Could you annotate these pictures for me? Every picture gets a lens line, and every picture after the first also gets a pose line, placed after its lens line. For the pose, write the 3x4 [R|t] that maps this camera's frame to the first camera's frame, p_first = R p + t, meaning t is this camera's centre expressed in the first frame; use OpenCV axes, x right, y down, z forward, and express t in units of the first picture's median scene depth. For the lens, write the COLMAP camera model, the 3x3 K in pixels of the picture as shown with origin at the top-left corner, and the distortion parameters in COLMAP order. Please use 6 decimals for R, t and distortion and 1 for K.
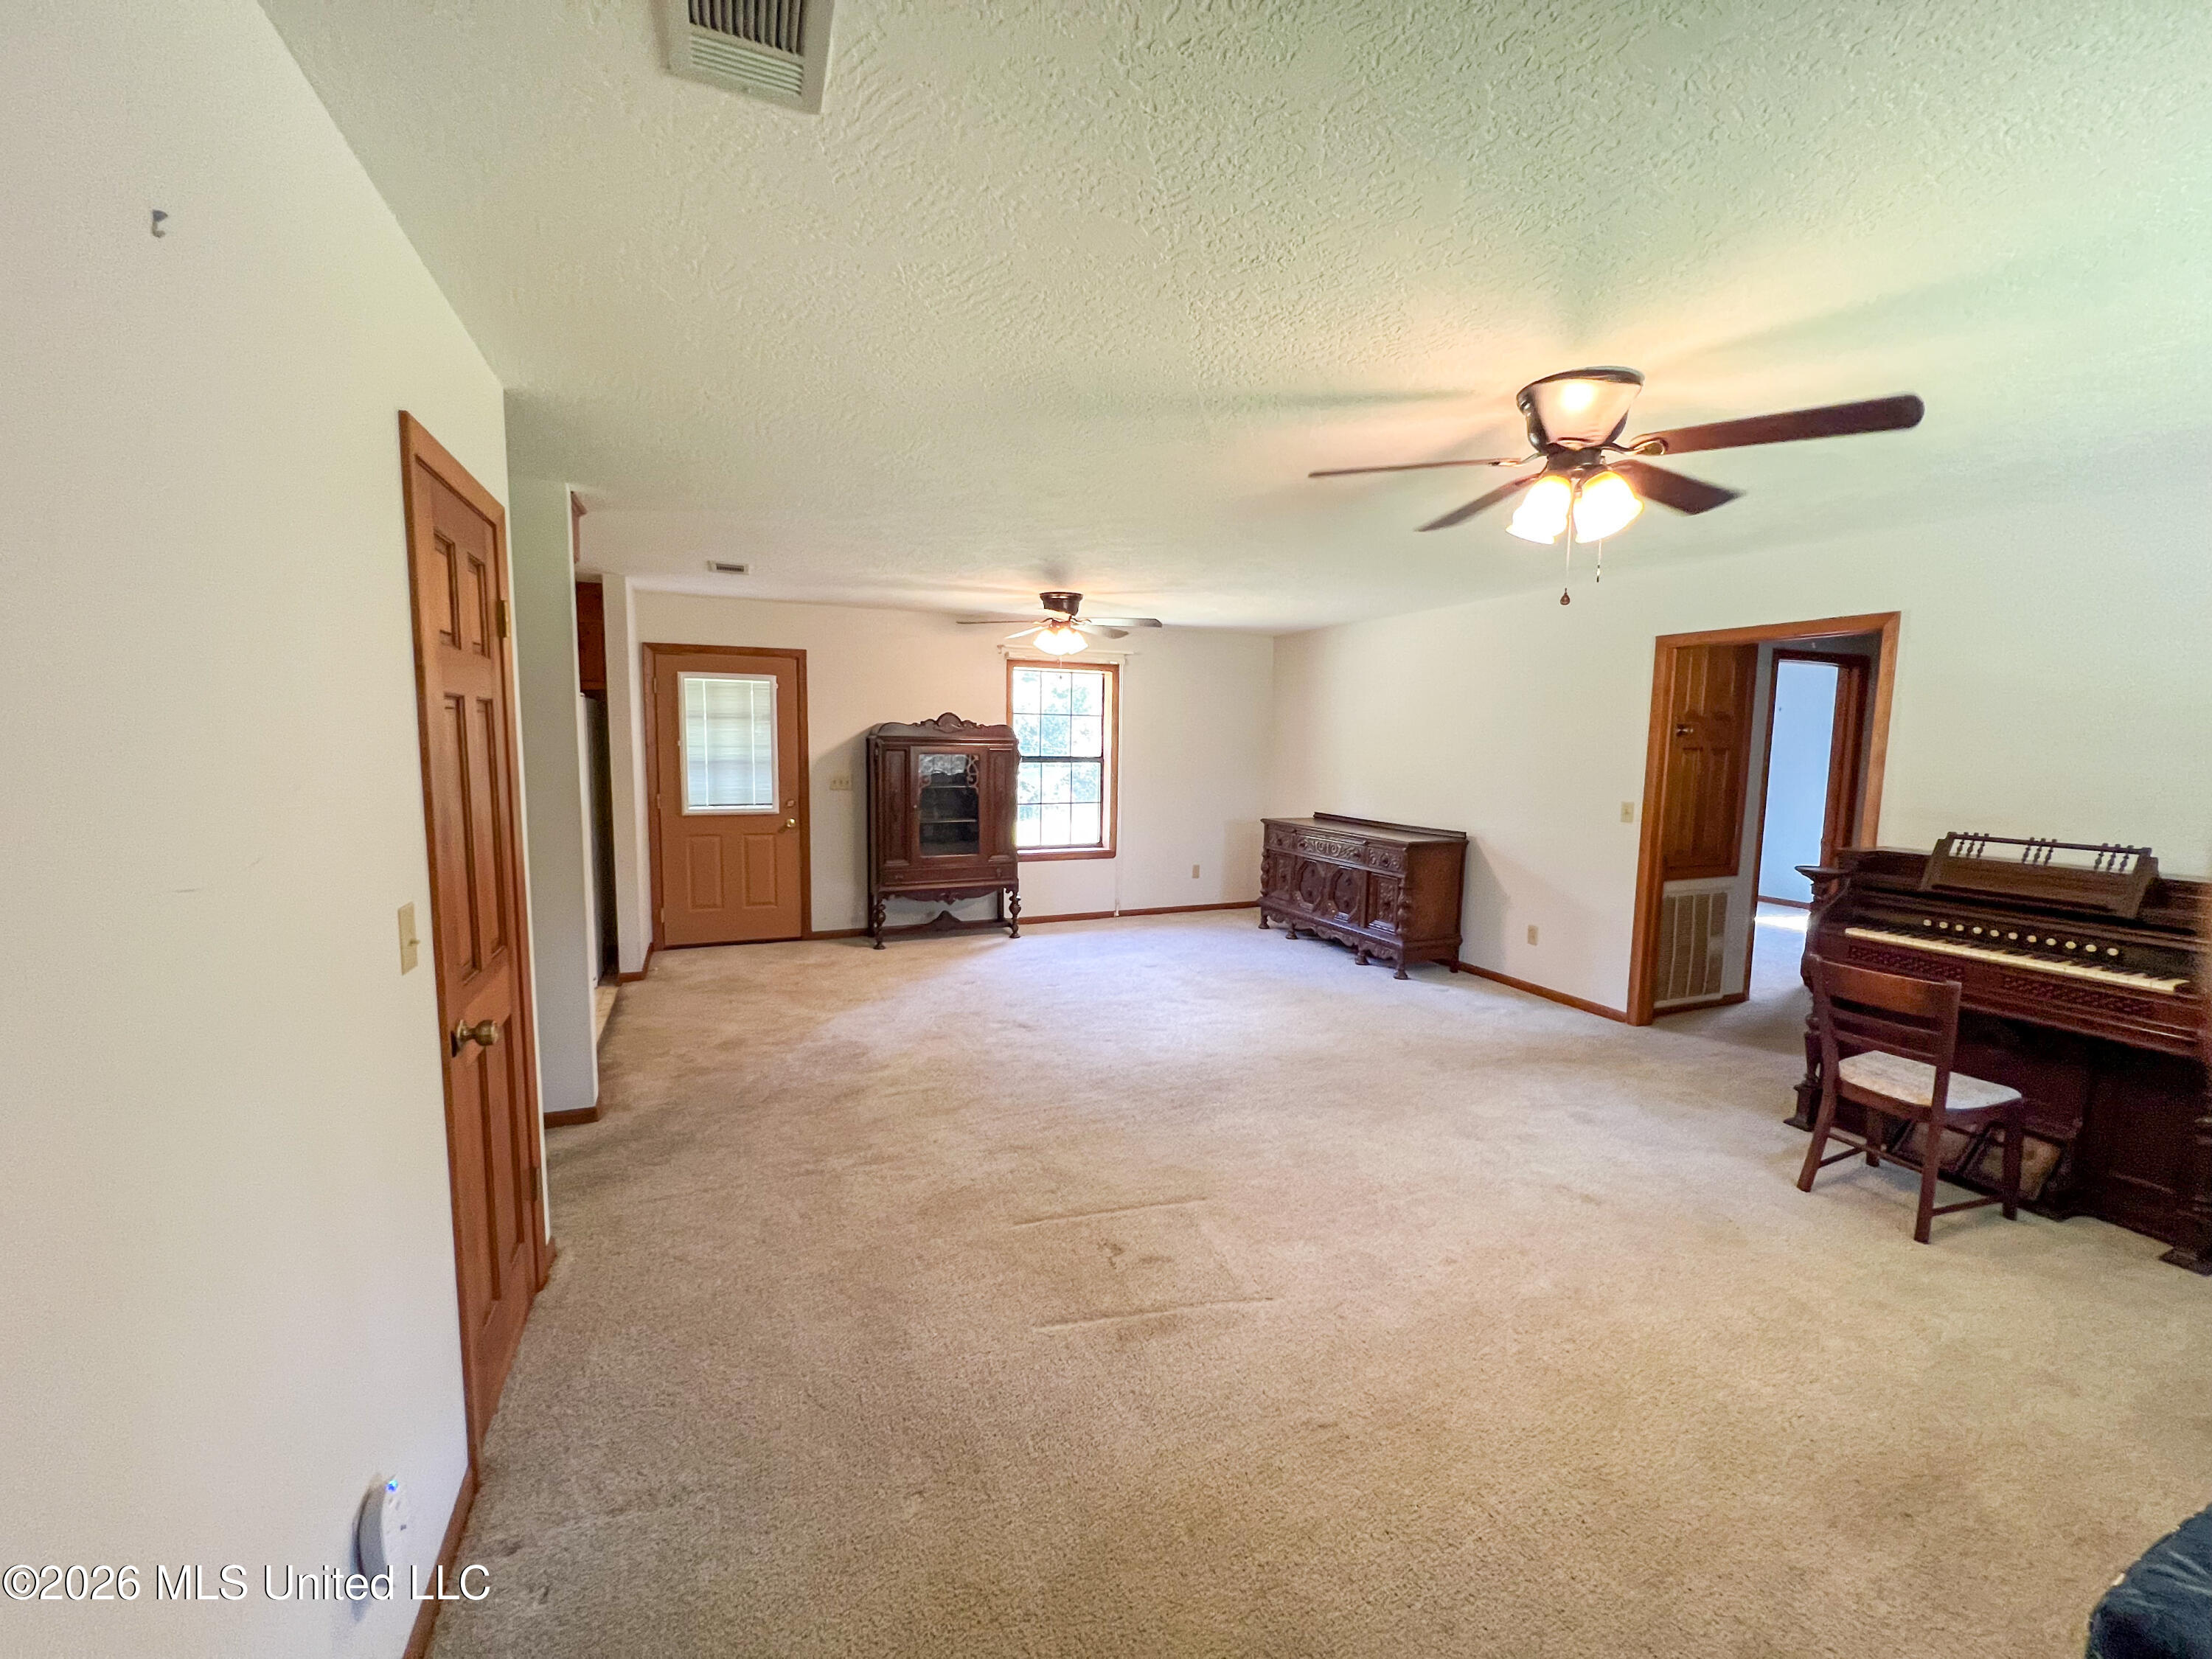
lens RADIAL K [[879.5, 0, 1099.8], [0, 879.5, 829.3], [0, 0, 1]] dist [0.000109, 0.000132]
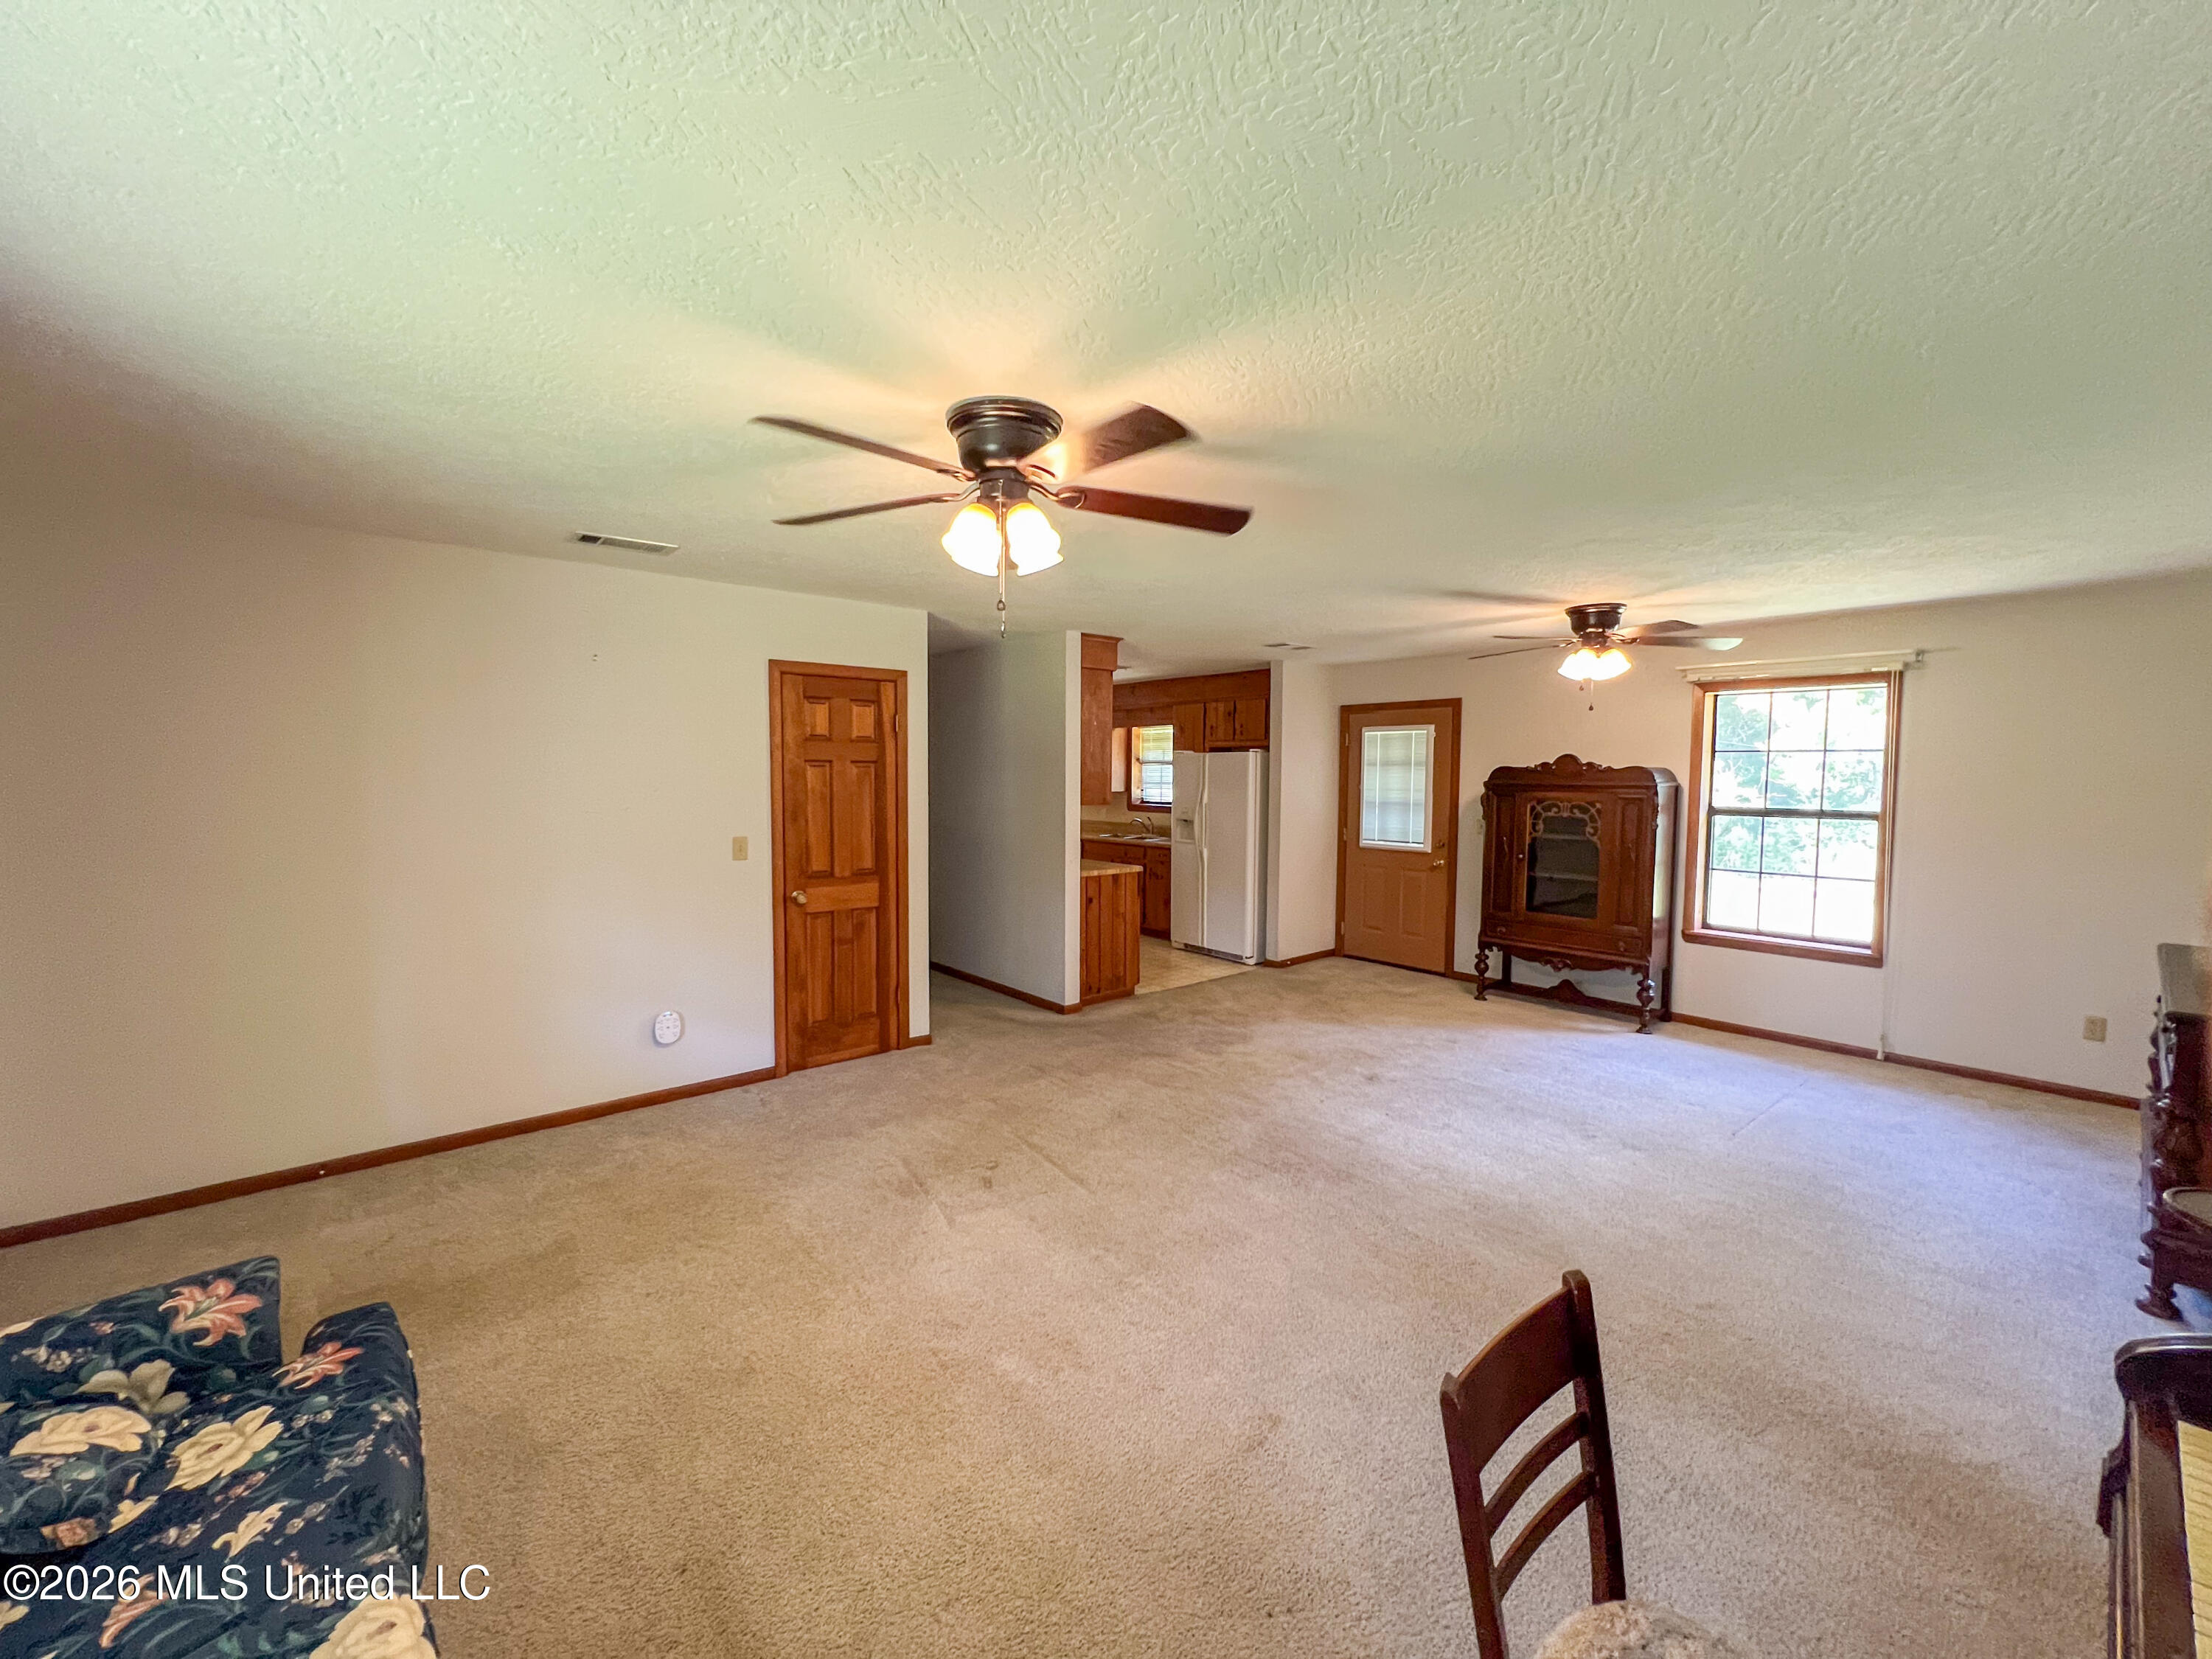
lens RADIAL K [[879.5, 0, 1099.8], [0, 879.5, 829.3], [0, 0, 1]] dist [0.000109, 0.000132]
pose [[0.298267, 0.050158, -0.953164, 0.558102], [-0.103498, 0.994430, 0.019943, -0.027410], [0.948855, 0.092702, 0.301797, 0.308123]]
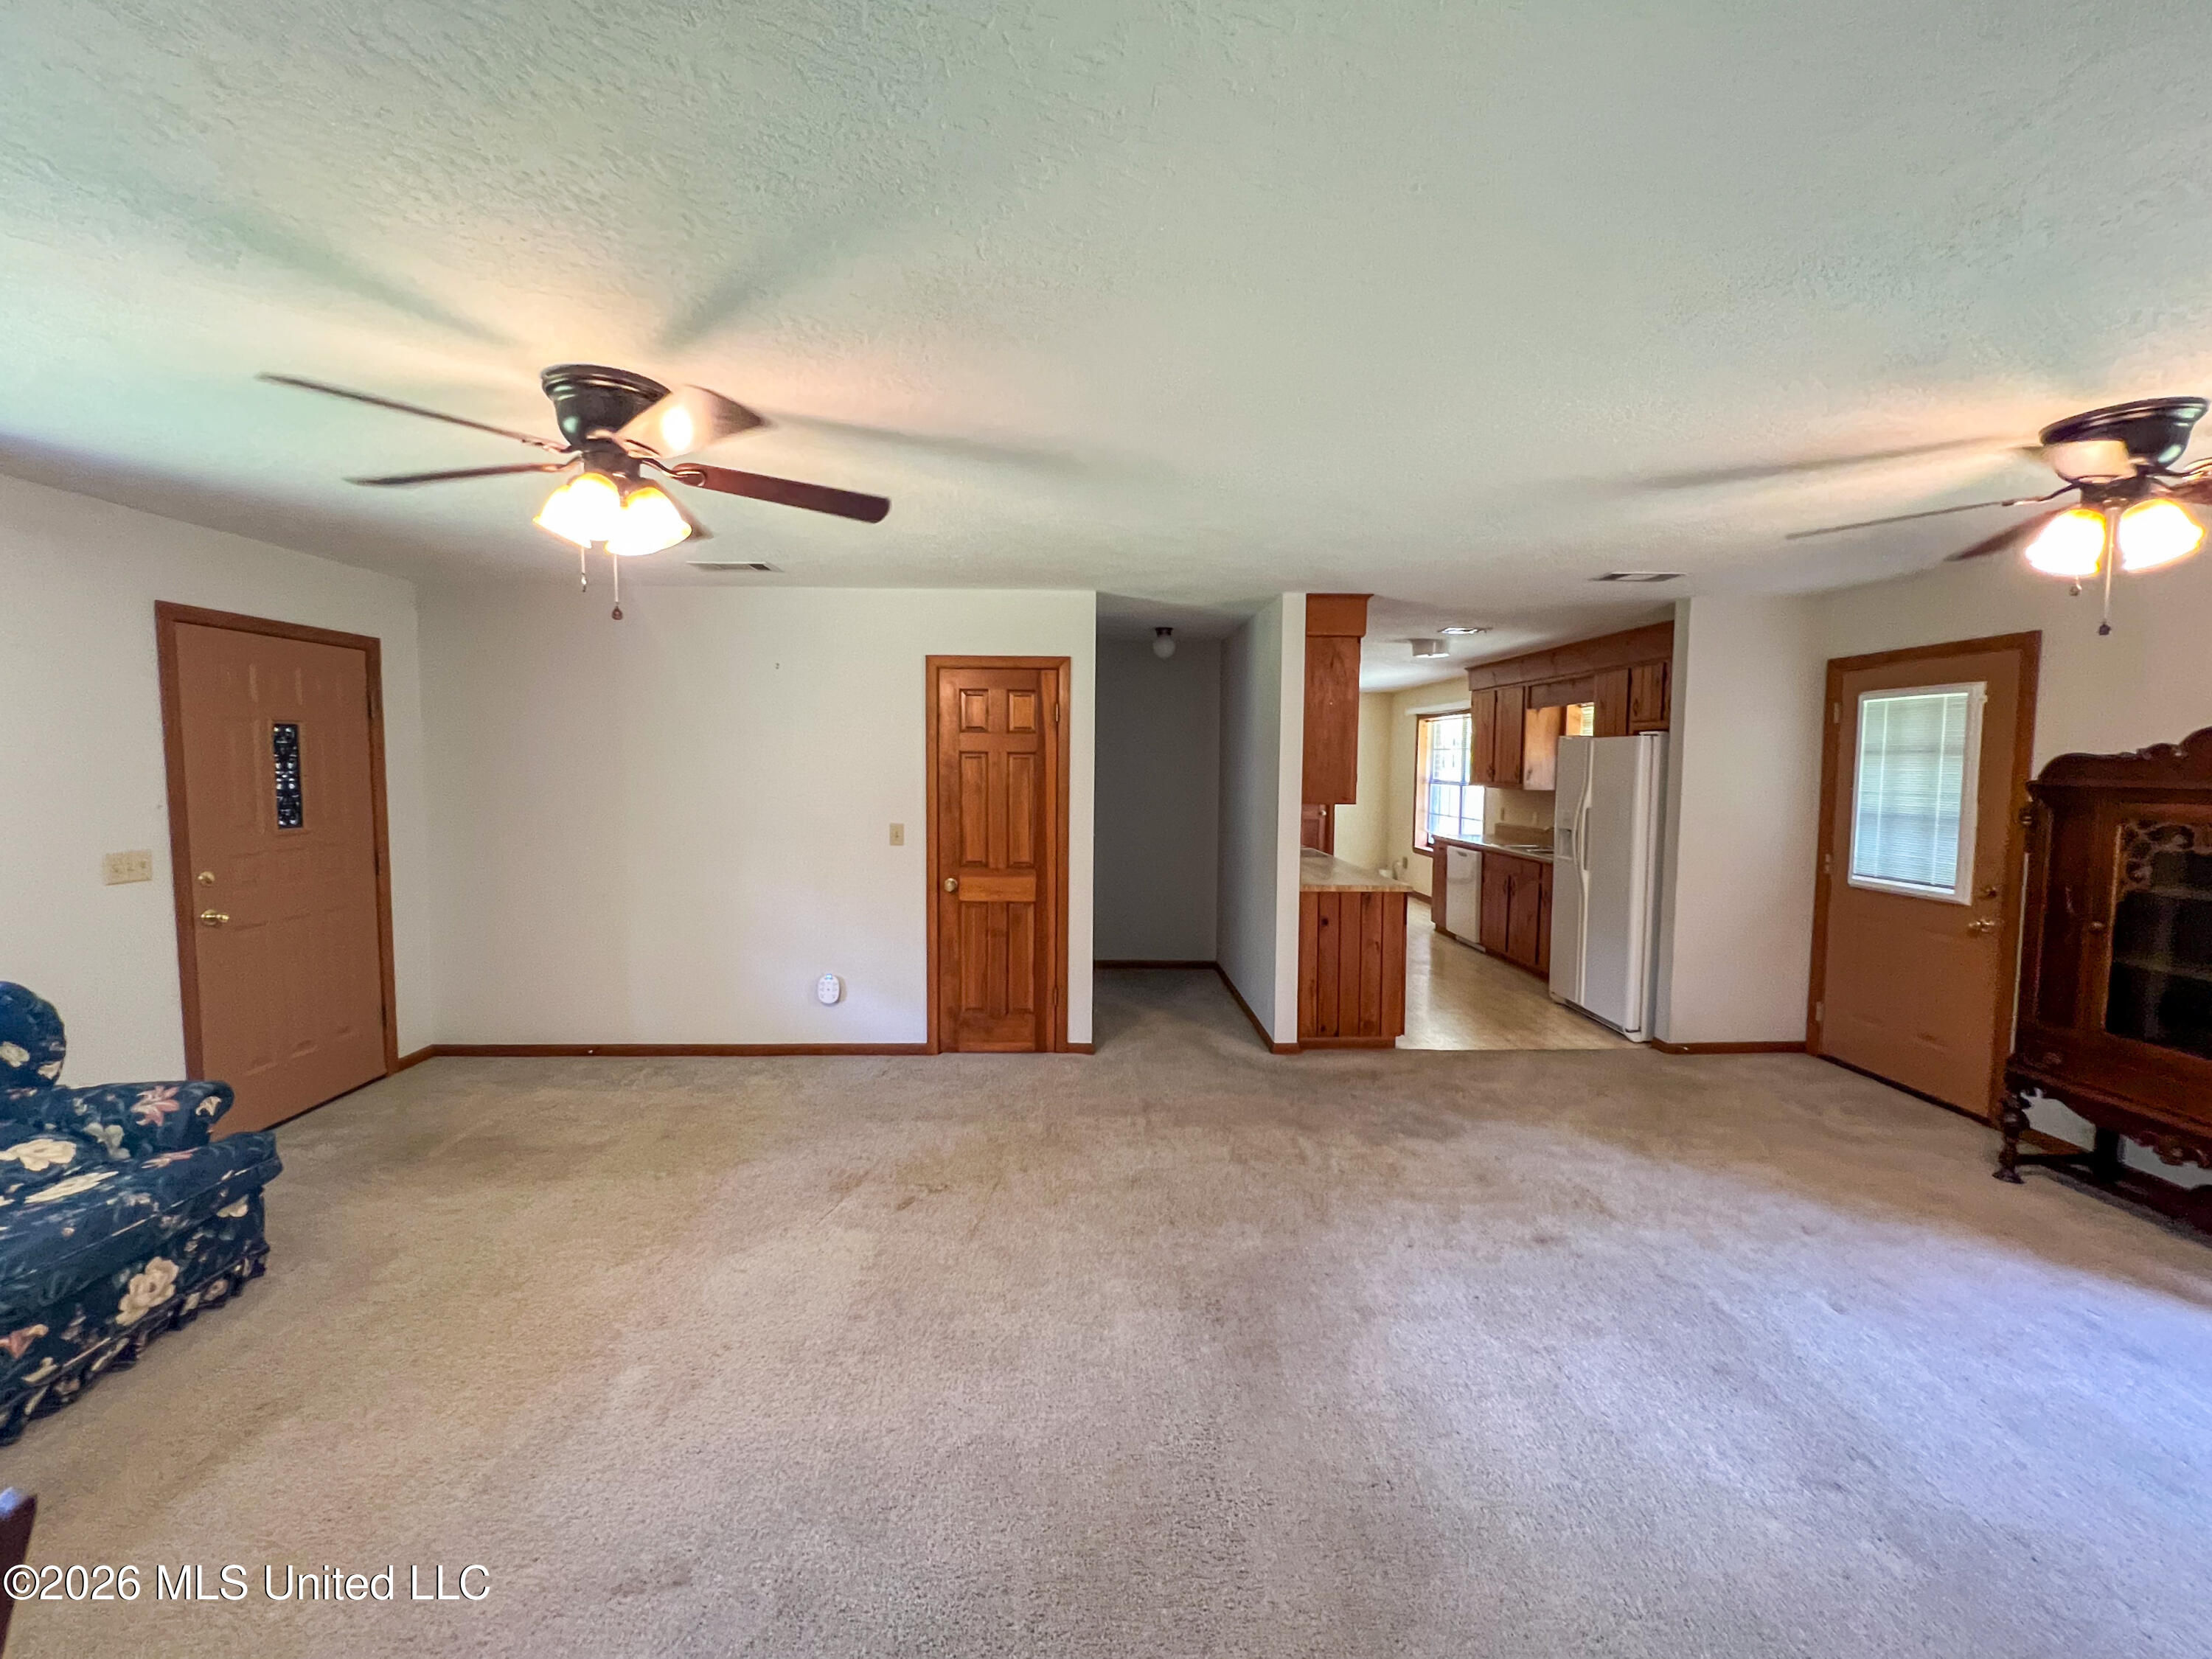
lens RADIAL K [[911.4, 0, 1101.1], [0, 911.4, 821.8], [0, 0, 1]] dist [0.000199, 0.000071]
pose [[-0.361452, 0.044389, -0.931333, 0.466765], [-0.110908, 0.989728, 0.090215, -0.069101], [0.925771, 0.135901, -0.352816, 0.687061]]
